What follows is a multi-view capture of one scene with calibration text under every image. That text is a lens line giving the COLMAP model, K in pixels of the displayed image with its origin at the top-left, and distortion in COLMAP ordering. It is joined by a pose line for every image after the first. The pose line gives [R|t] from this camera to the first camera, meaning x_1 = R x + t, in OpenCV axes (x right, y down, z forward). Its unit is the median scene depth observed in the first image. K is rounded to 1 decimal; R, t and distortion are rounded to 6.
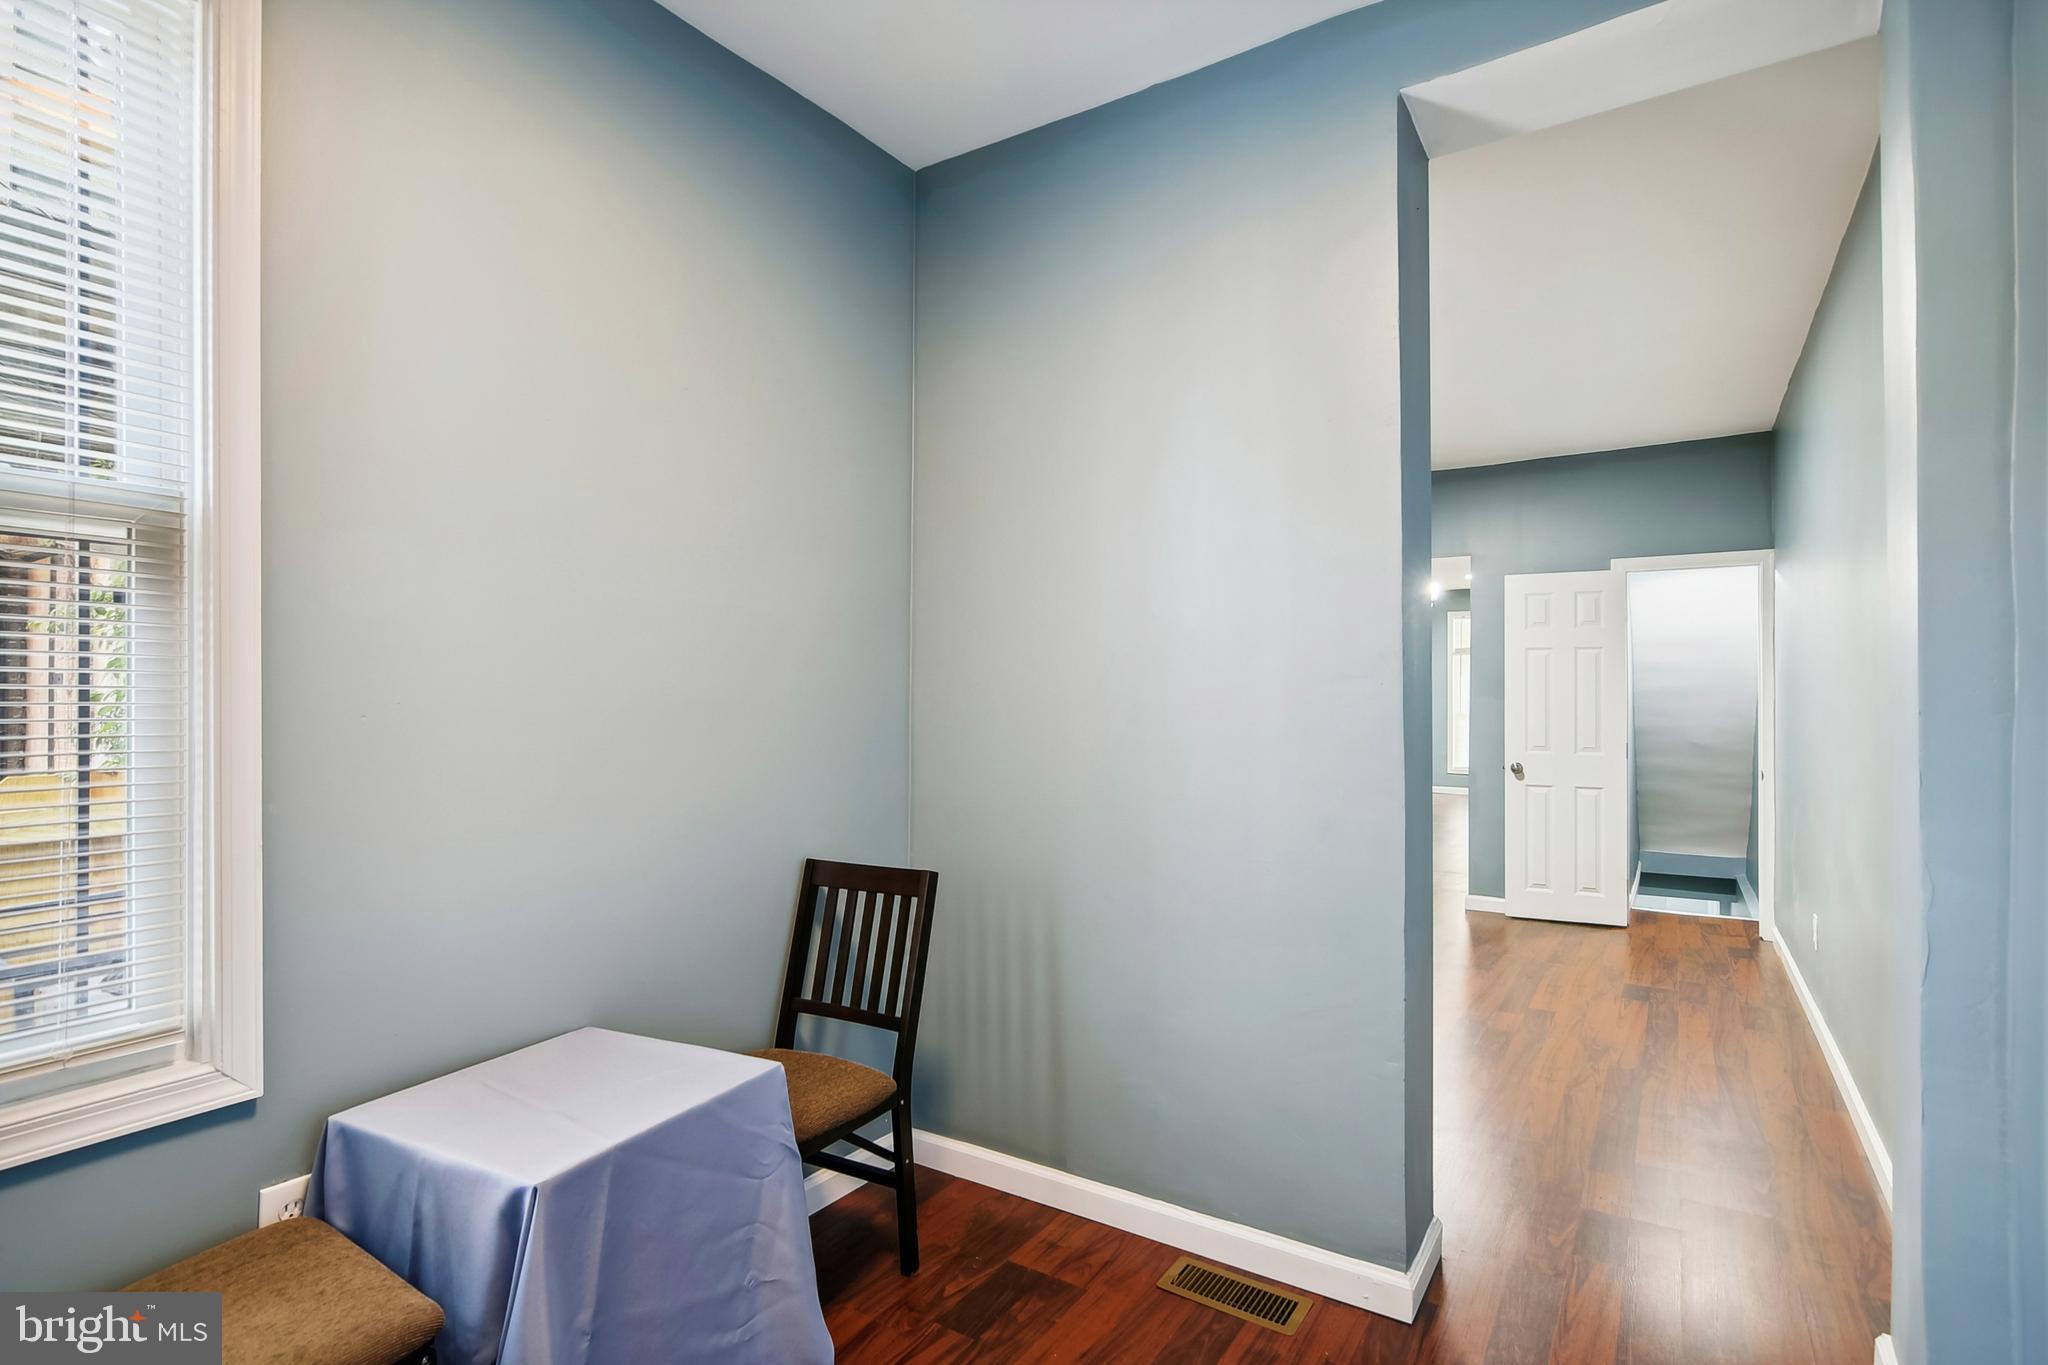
lens RADIAL K [[1025.3, 0, 1025.8], [0, 1025.3, 689.0], [0, 0, 1]] dist [-0.014946, -0.000753]
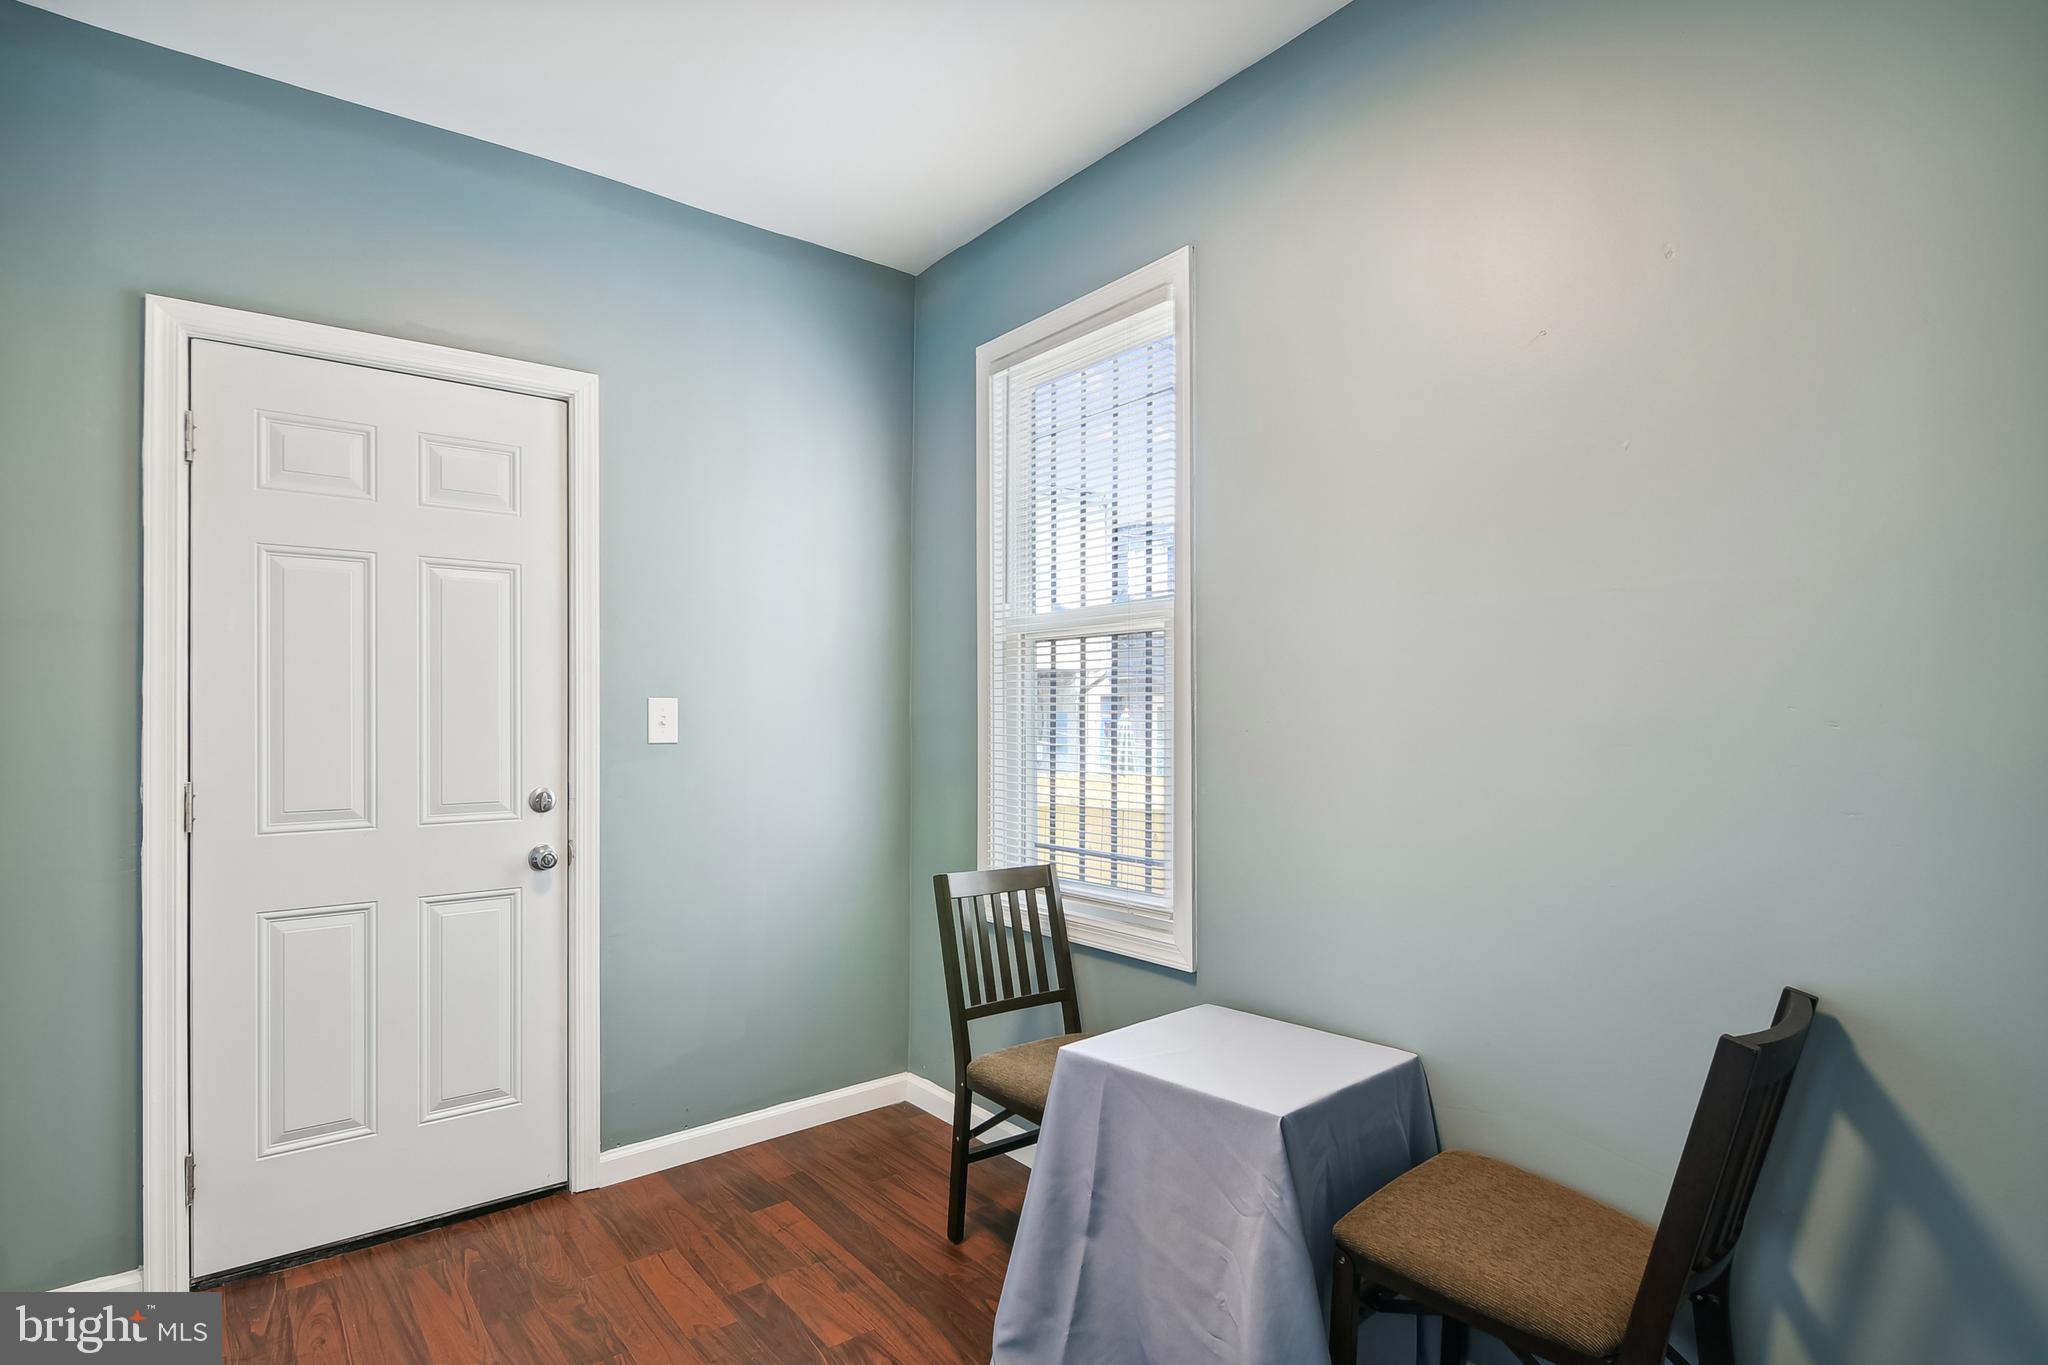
lens RADIAL K [[1025.3, 0, 1026.7], [0, 1025.3, 694.1], [0, 0, 1]] dist [-0.014946, -0.000753]
pose [[-0.299480, -0.008891, -0.954061, 0.786220], [0.002312, 0.999947, -0.010044, -0.011978], [0.954100, -0.005214, -0.299444, 1.161718]]
